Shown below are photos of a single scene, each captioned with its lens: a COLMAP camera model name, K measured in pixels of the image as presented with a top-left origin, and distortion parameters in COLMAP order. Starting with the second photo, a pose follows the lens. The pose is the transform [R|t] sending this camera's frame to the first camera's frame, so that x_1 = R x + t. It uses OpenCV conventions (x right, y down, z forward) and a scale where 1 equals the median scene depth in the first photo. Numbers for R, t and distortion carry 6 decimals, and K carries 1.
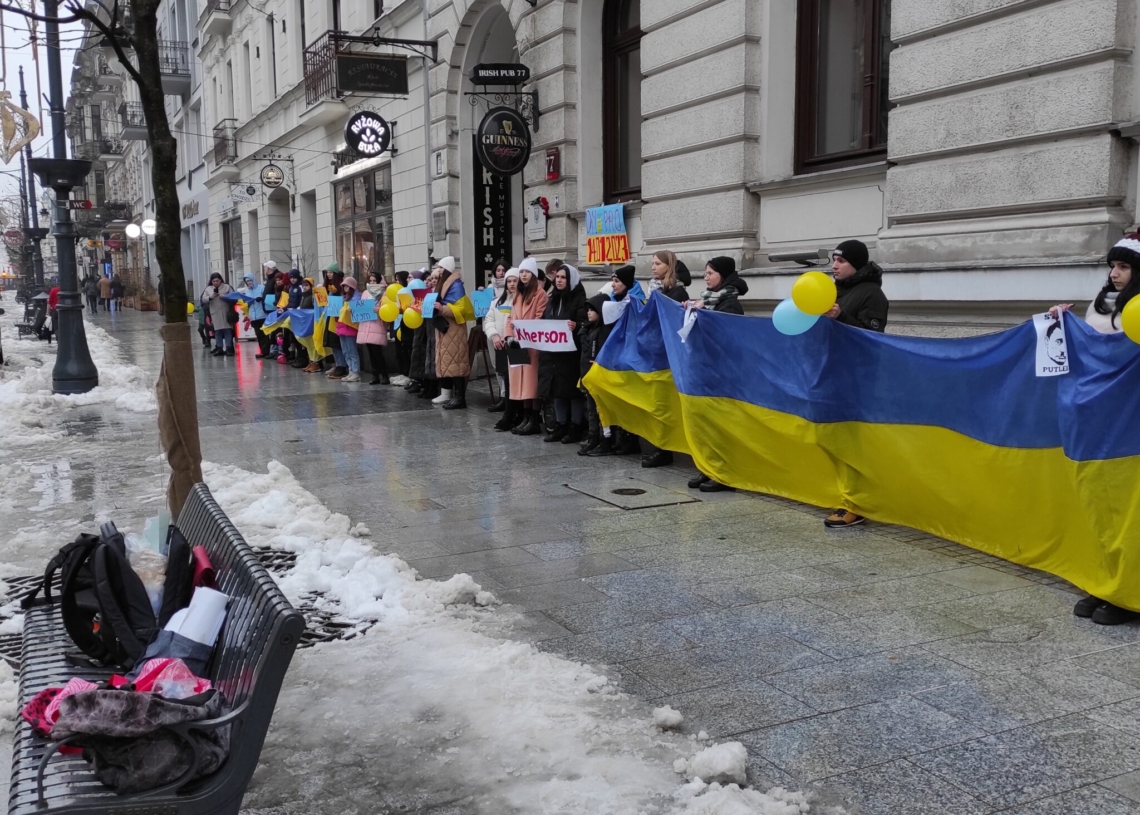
lens RADIAL K [[1096.4, 0, 563.0], [0, 1096.4, 408.5], [0, 0, 1]] dist [0.045960, 0.015255]
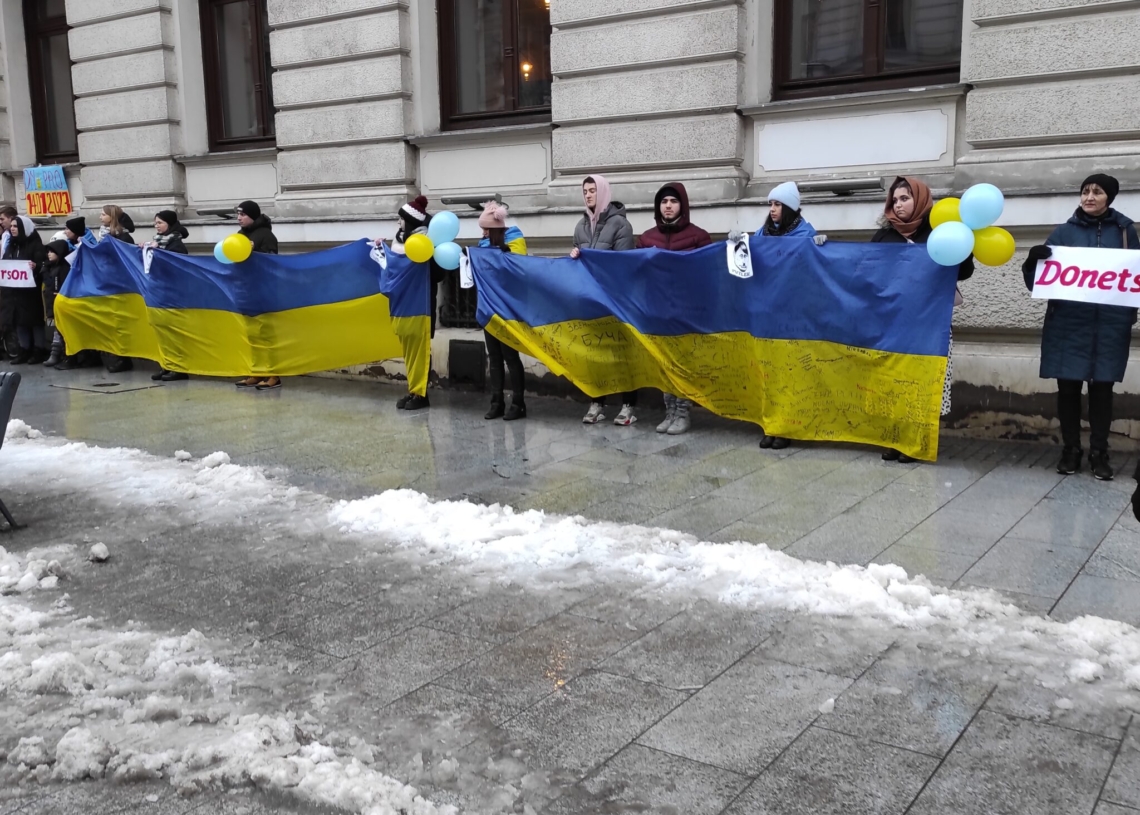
lens RADIAL K [[1096.4, 0, 563.0], [0, 1096.4, 408.5], [0, 0, 1]] dist [0.045960, 0.015255]
pose [[0.864256, -0.081344, 0.496433, -0.116957], [0.062456, 0.996555, 0.054561, 0.057858], [-0.499161, -0.016150, 0.866359, -0.408263]]
